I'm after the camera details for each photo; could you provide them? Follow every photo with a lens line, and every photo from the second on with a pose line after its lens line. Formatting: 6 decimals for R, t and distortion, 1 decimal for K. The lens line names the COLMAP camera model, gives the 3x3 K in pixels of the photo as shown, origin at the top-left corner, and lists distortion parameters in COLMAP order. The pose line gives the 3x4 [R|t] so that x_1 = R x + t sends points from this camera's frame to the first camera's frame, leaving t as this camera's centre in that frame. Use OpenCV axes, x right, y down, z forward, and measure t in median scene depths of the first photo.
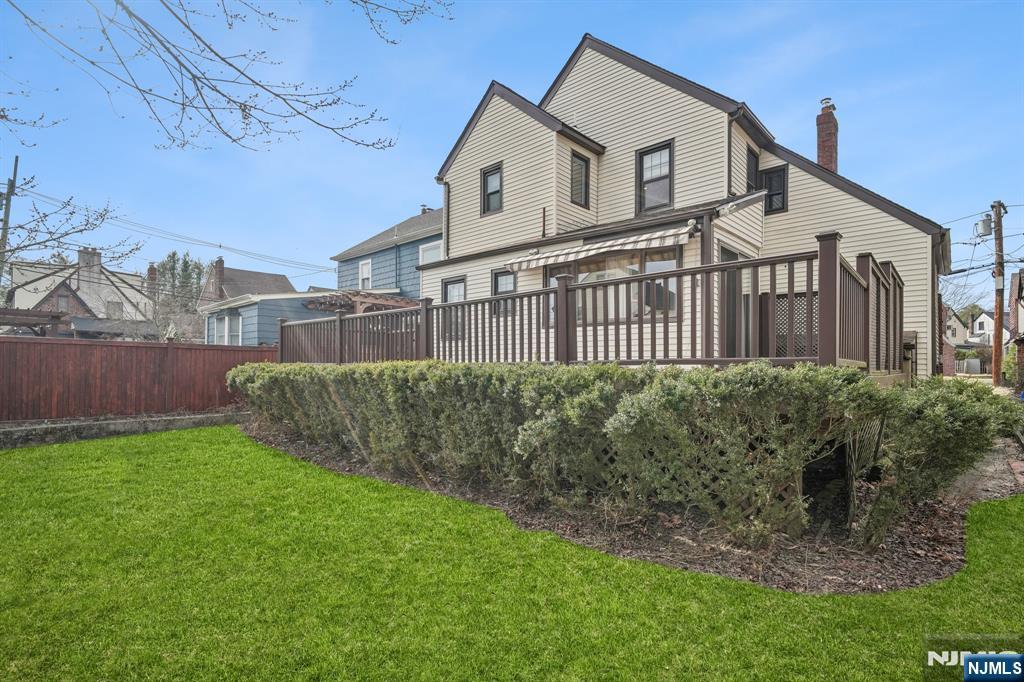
lens RADIAL K [[483.4, 0, 506.1], [0, 483.4, 361.5], [0, 0, 1]] dist [0.001231, -0.000429]
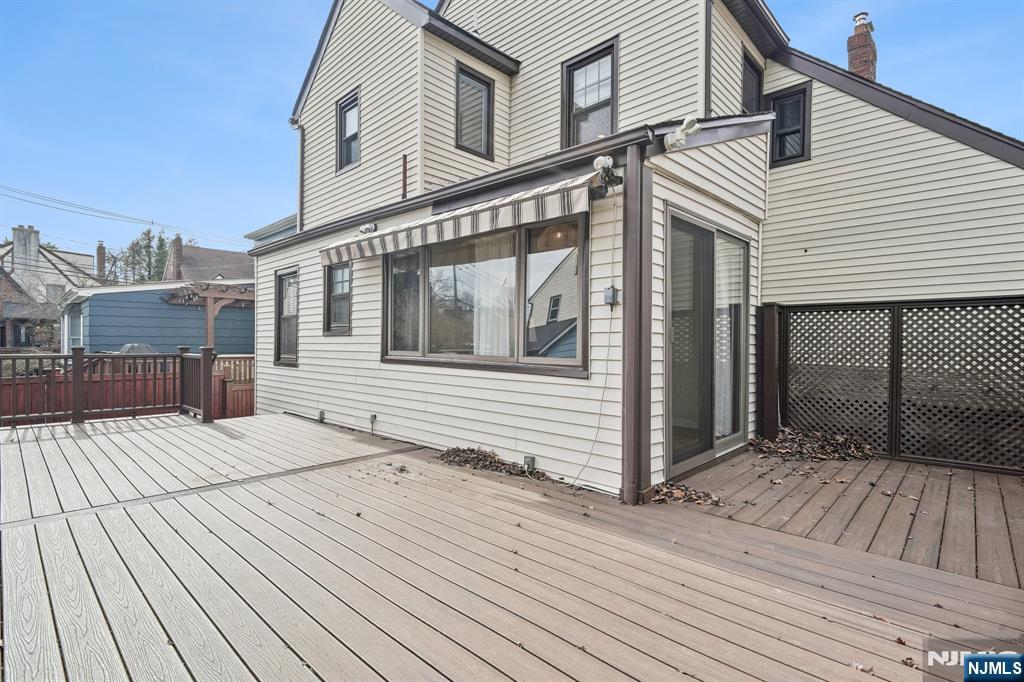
lens RADIAL K [[483.4, 0, 512.6], [0, 483.4, 341.9], [0, 0, 1]] dist [0.001231, -0.000429]
pose [[0.999921, -0.002787, -0.012244, 0.214640], [0.002920, 0.999937, 0.010840, -0.088775], [0.012213, -0.010875, 0.999866, 0.384258]]
